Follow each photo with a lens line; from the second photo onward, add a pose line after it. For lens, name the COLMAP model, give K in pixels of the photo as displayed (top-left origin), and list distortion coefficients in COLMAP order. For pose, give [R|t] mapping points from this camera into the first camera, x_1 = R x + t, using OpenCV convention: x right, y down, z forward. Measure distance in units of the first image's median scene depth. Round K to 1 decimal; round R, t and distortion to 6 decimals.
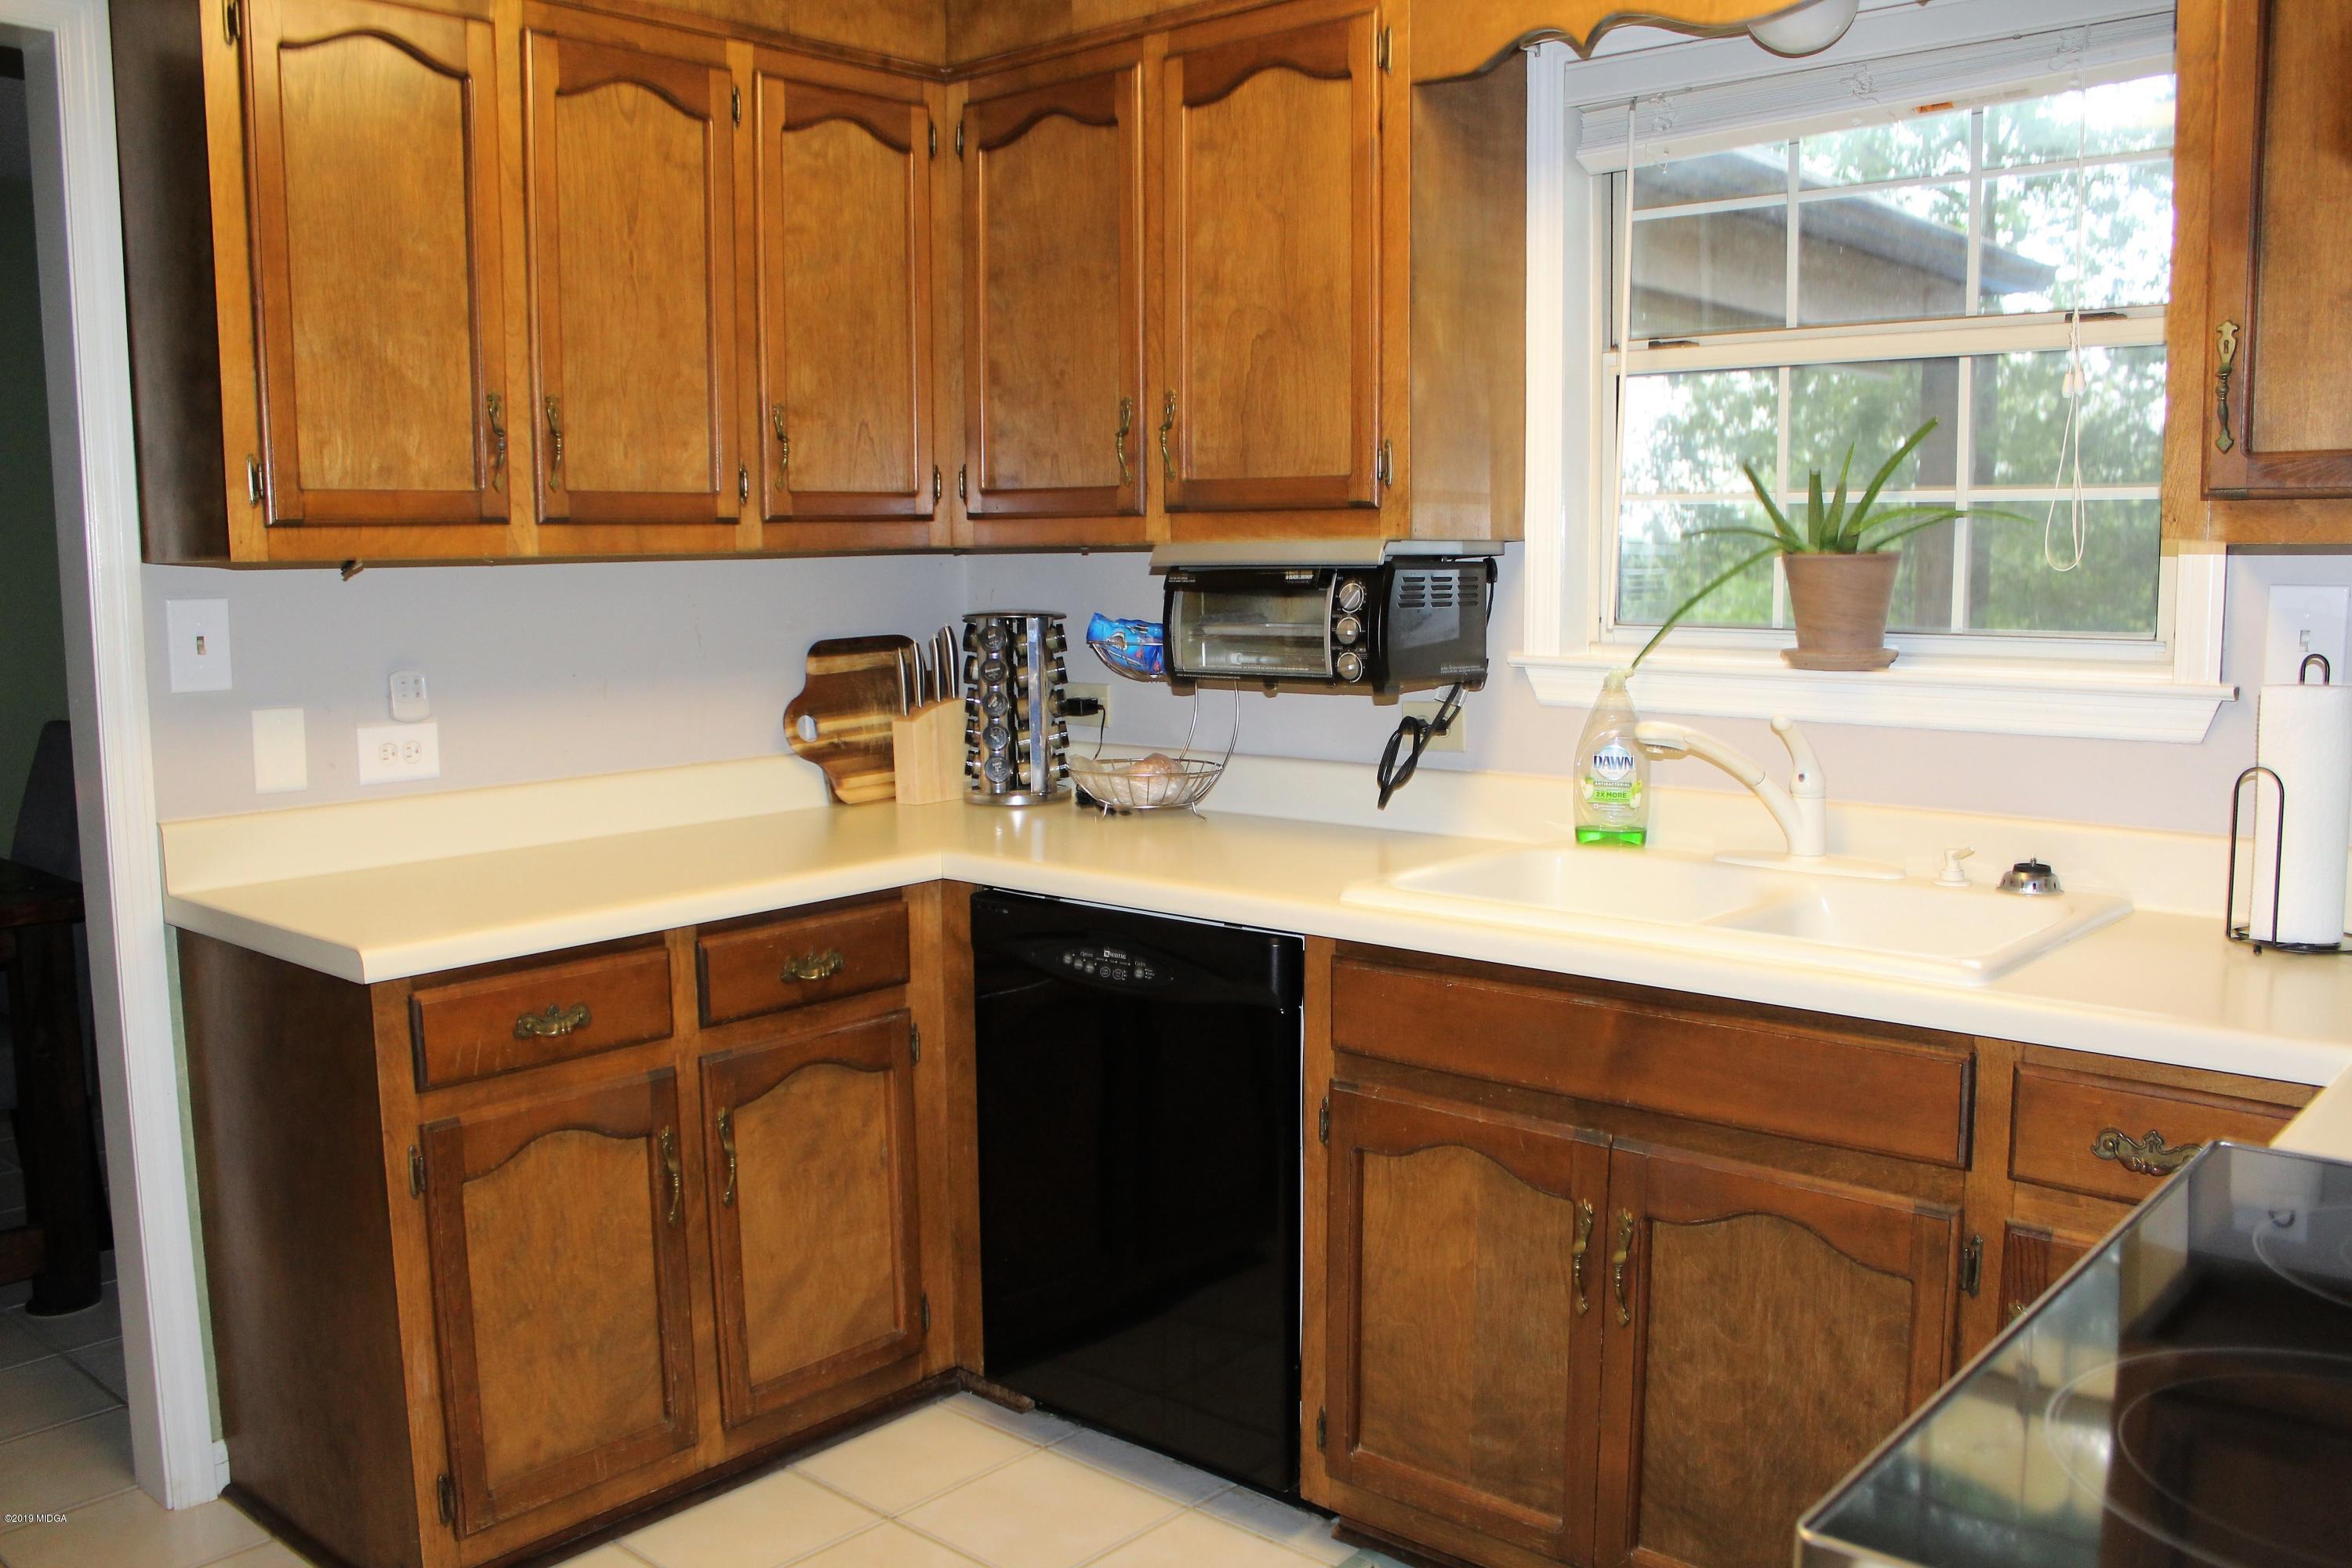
lens RADIAL K [[1940.3, 0, 1181.0], [0, 1940.3, 777.9], [0, 0, 1]] dist [-0.171447, 0.153033]
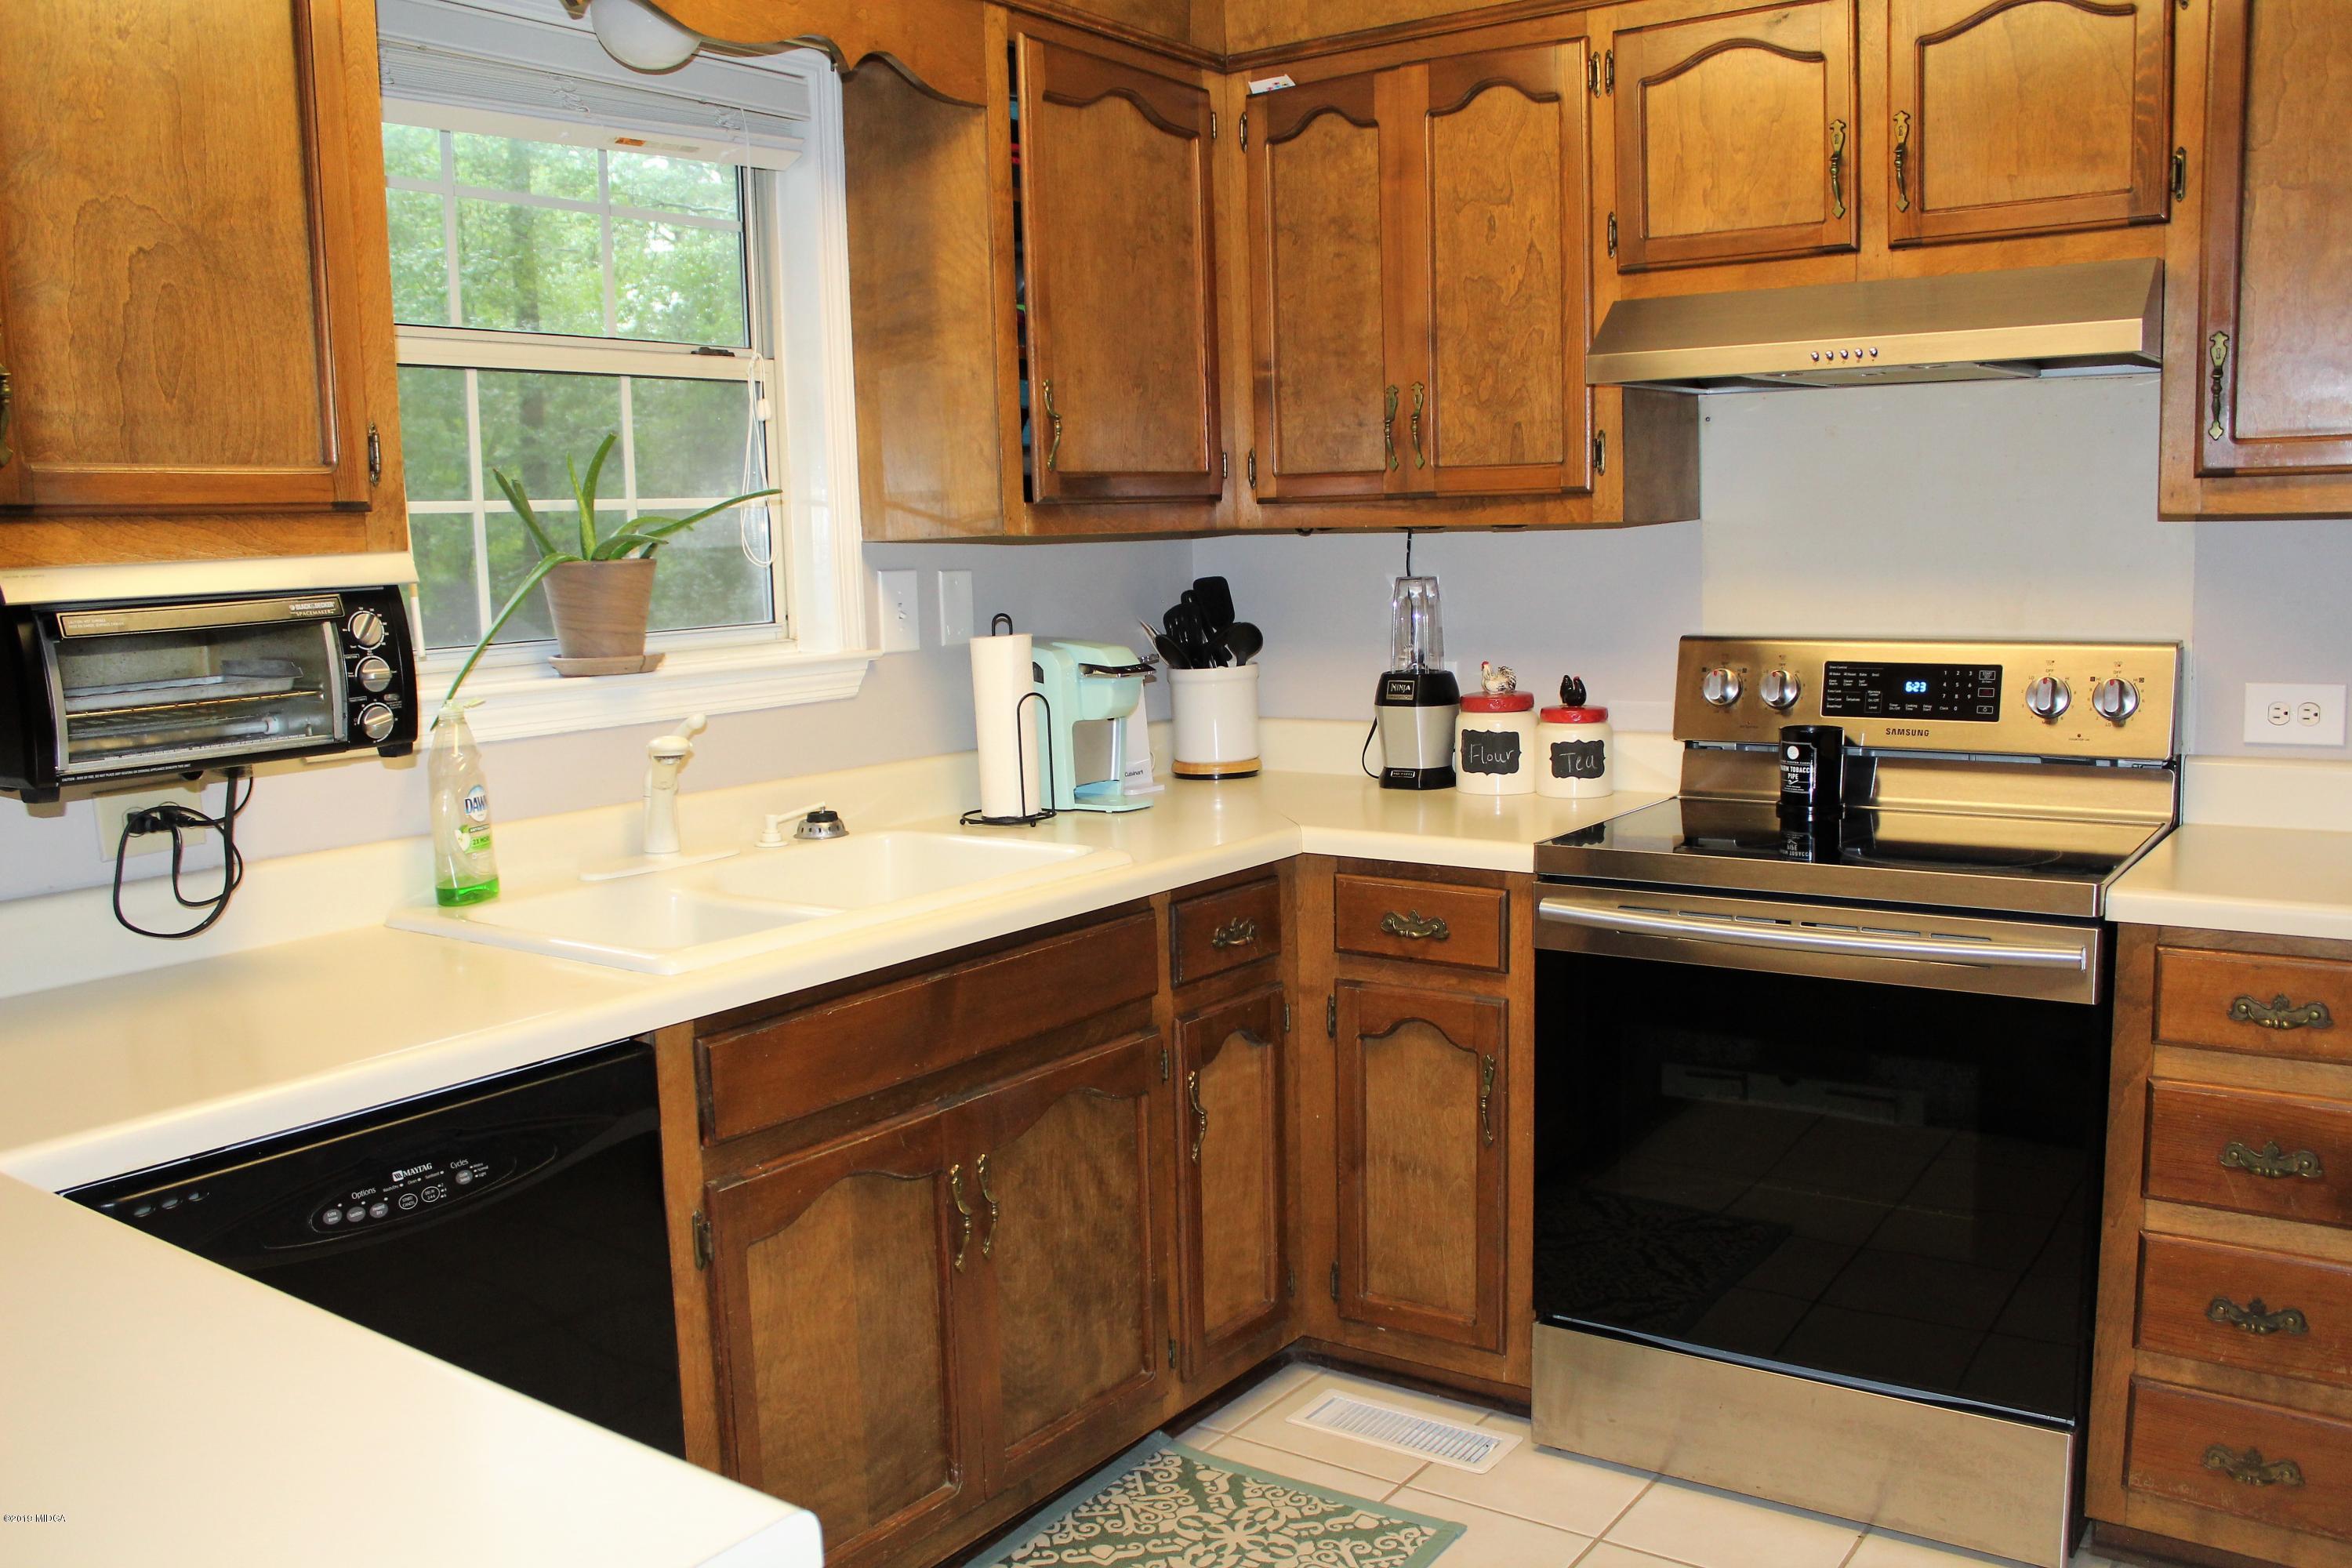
lens RADIAL K [[1940.3, 0, 1181.0], [0, 1940.3, 777.9], [0, 0, 1]] dist [-0.171447, 0.153033]
pose [[-0.089325, -0.114914, 0.989351, -0.675591], [0.139591, 0.982074, 0.126672, -0.086404], [-0.986172, 0.149420, -0.071683, 0.753410]]
